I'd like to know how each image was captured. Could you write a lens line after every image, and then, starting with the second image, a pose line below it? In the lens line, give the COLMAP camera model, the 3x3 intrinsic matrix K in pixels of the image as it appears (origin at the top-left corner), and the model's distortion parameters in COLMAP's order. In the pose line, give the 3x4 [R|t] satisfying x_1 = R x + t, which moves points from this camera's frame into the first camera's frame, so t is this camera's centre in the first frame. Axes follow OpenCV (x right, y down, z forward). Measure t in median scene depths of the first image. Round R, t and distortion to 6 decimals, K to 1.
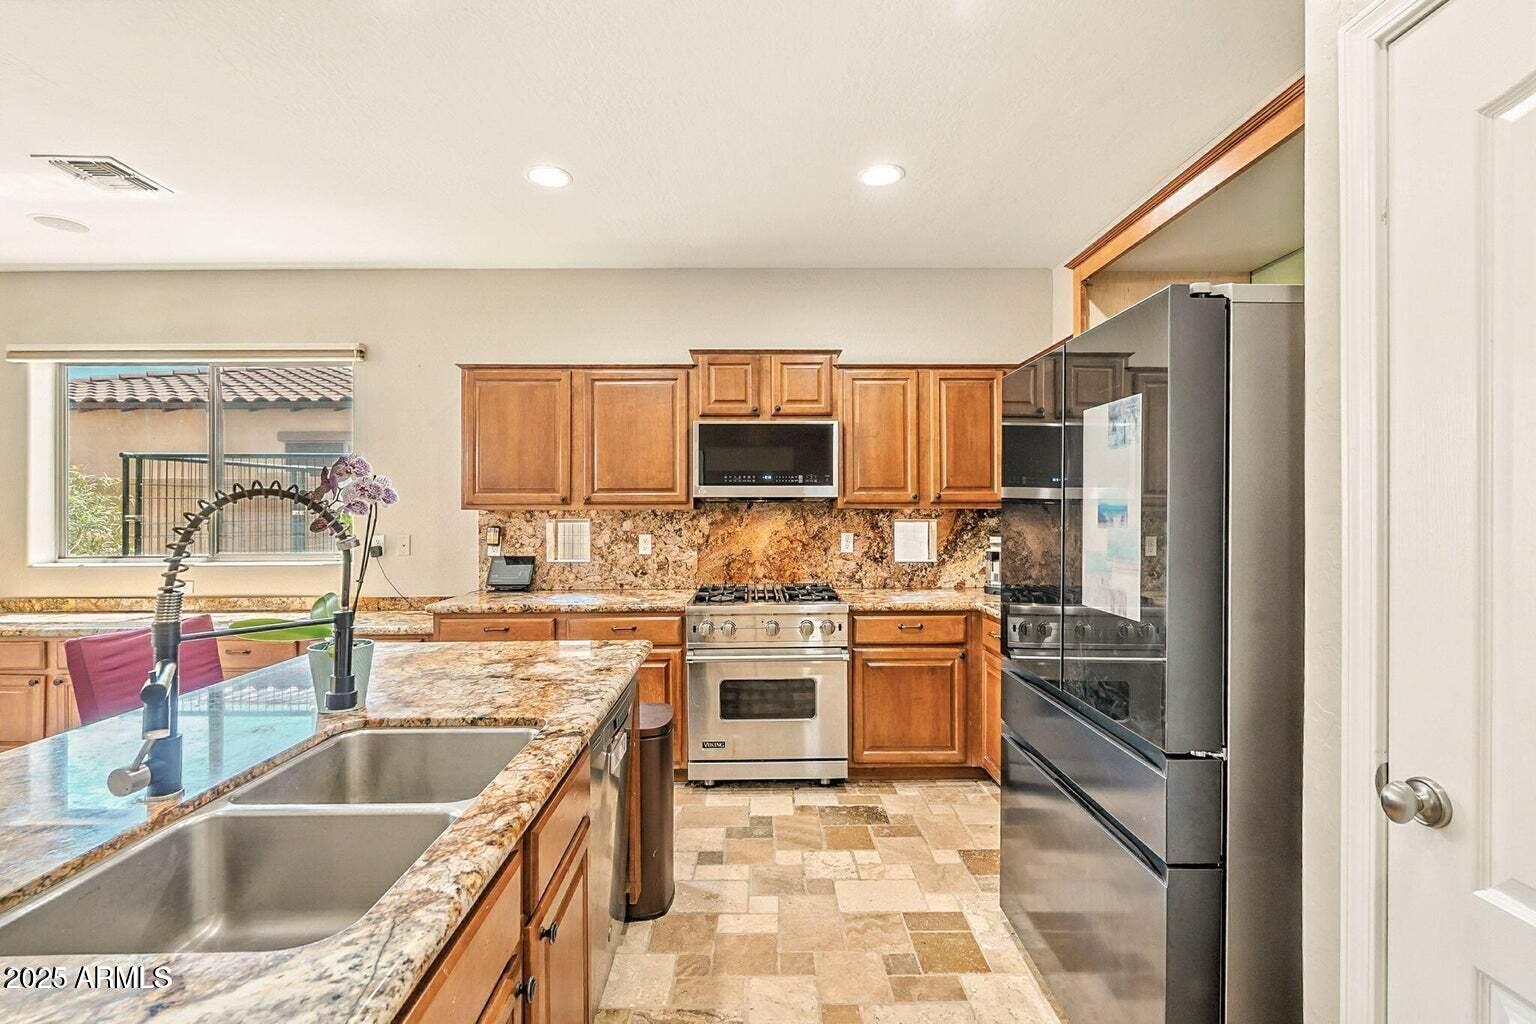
lens RADIAL K [[676.7, 0, 765.3], [0, 676.7, 510.6], [0, 0, 1]] dist [-0.001745, -0.000711]
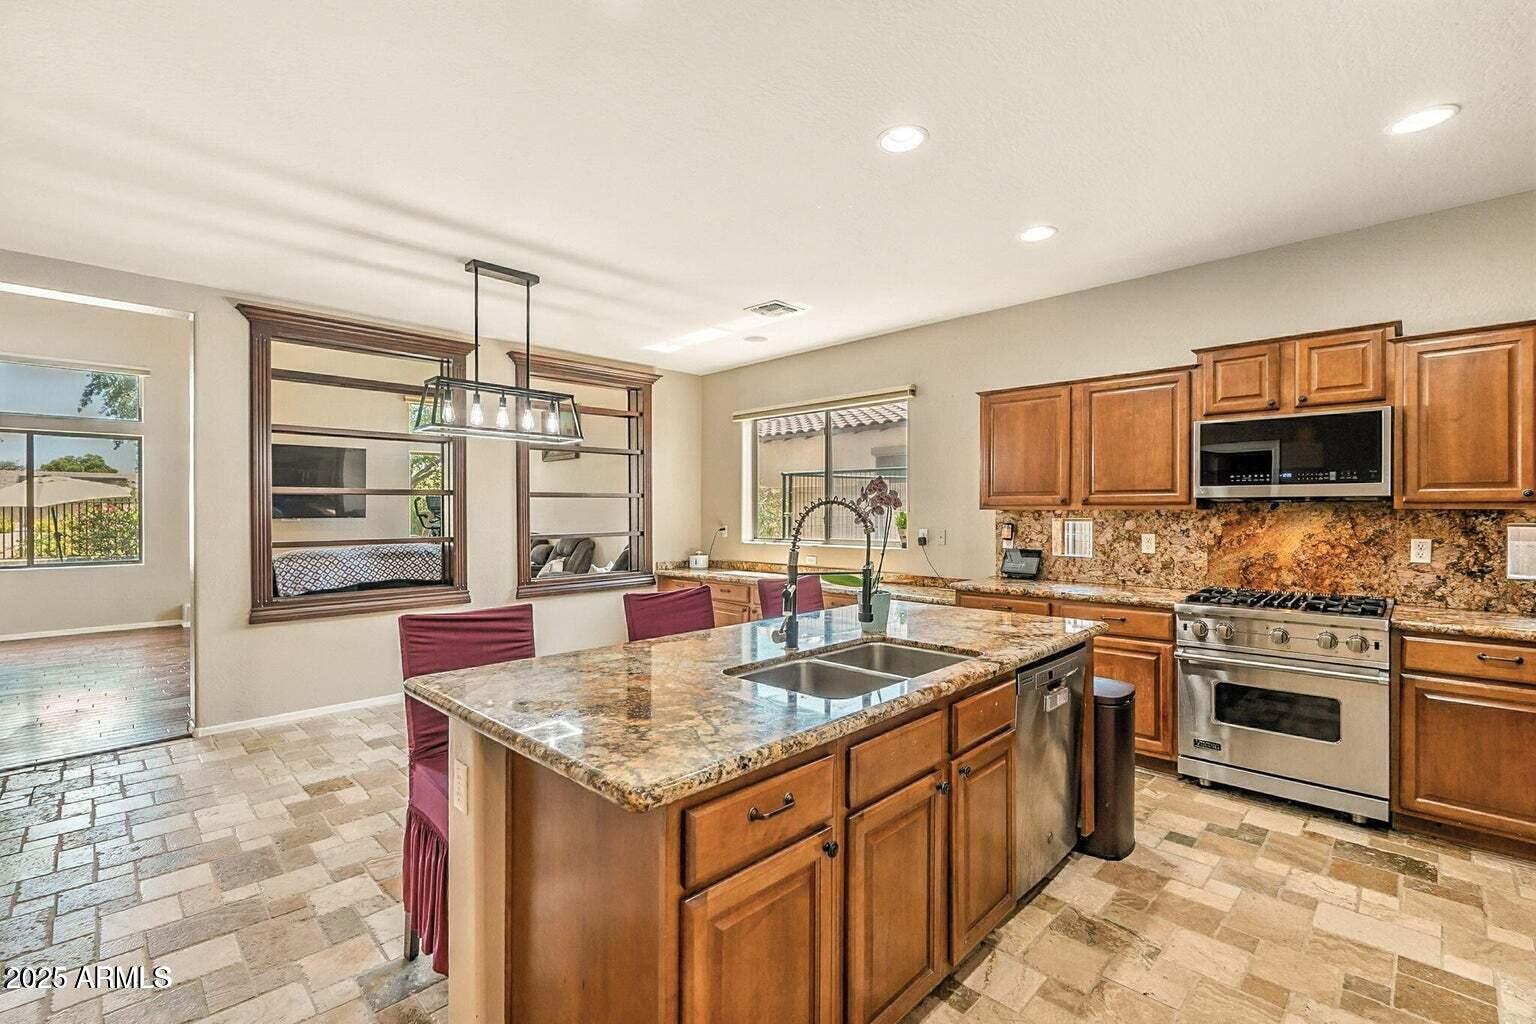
lens RADIAL K [[676.7, 0, 765.3], [0, 676.7, 510.6], [0, 0, 1]] dist [-0.001745, -0.000711]
pose [[0.703826, 0.003044, -0.710366, 0.155552], [-0.001250, 0.999995, 0.003047, -0.002878], [0.710372, -0.001257, 0.703826, -0.153076]]
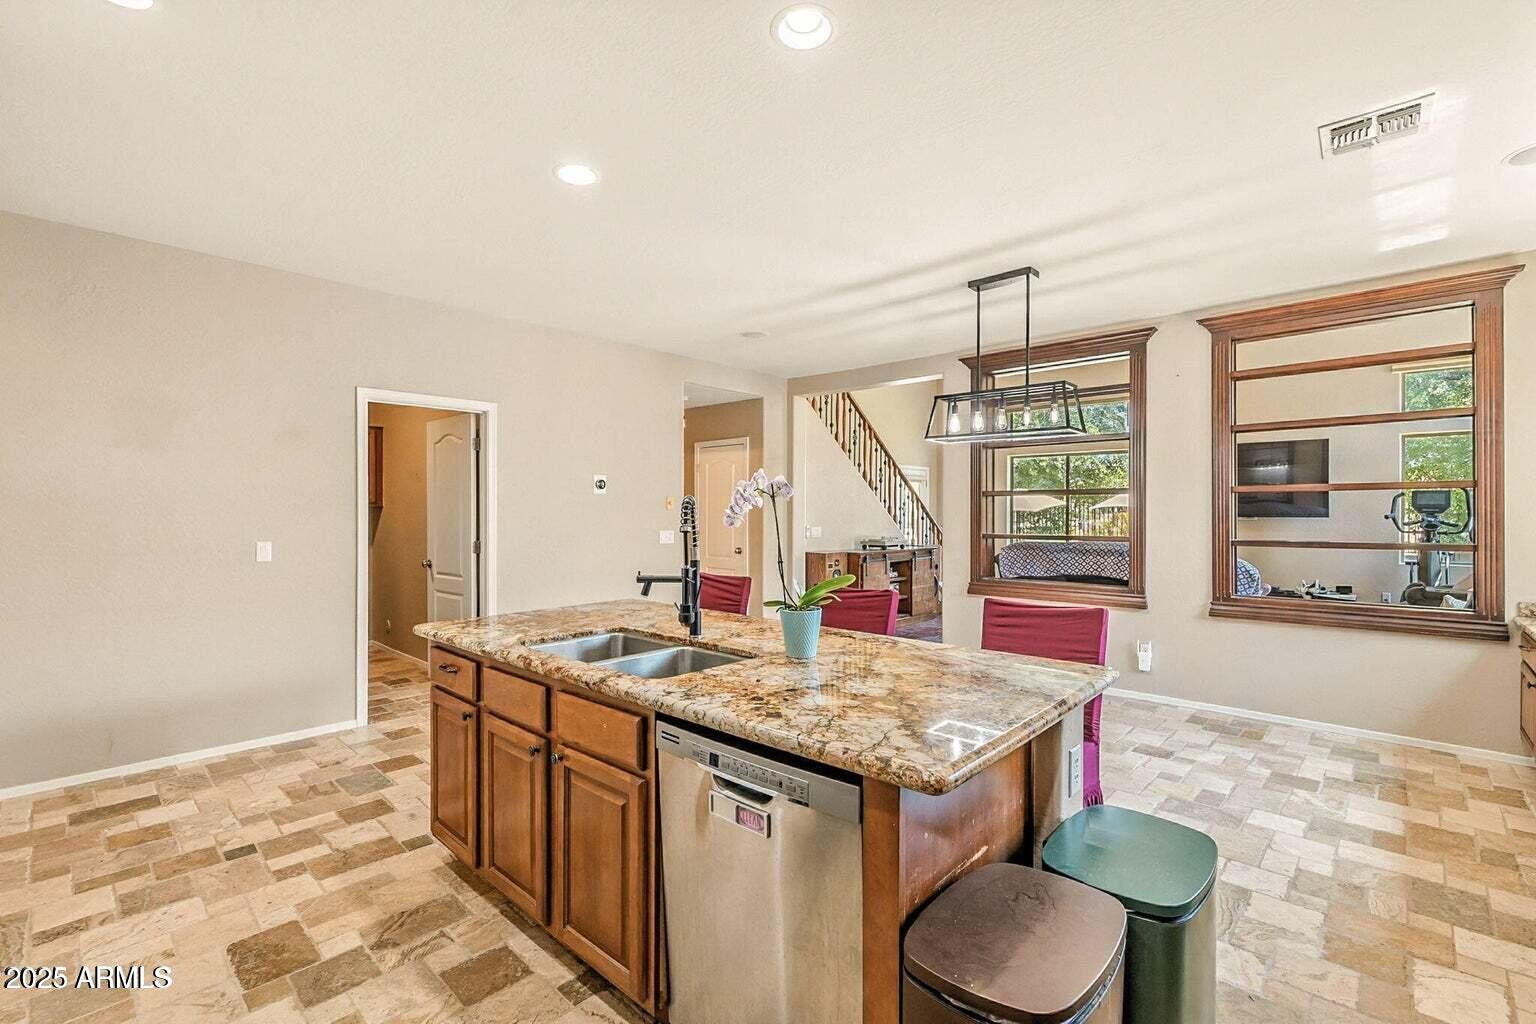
lens RADIAL K [[688.5, 0, 784.7], [0, 688.5, 511.7], [0, 0, 1]] dist [-0.000875, -0.000181]
pose [[-0.688339, 0.002907, -0.725384, 0.167110], [0.003392, 0.999994, 0.000789, 0.003839], [0.725381, -0.001917, -0.688344, 0.806073]]
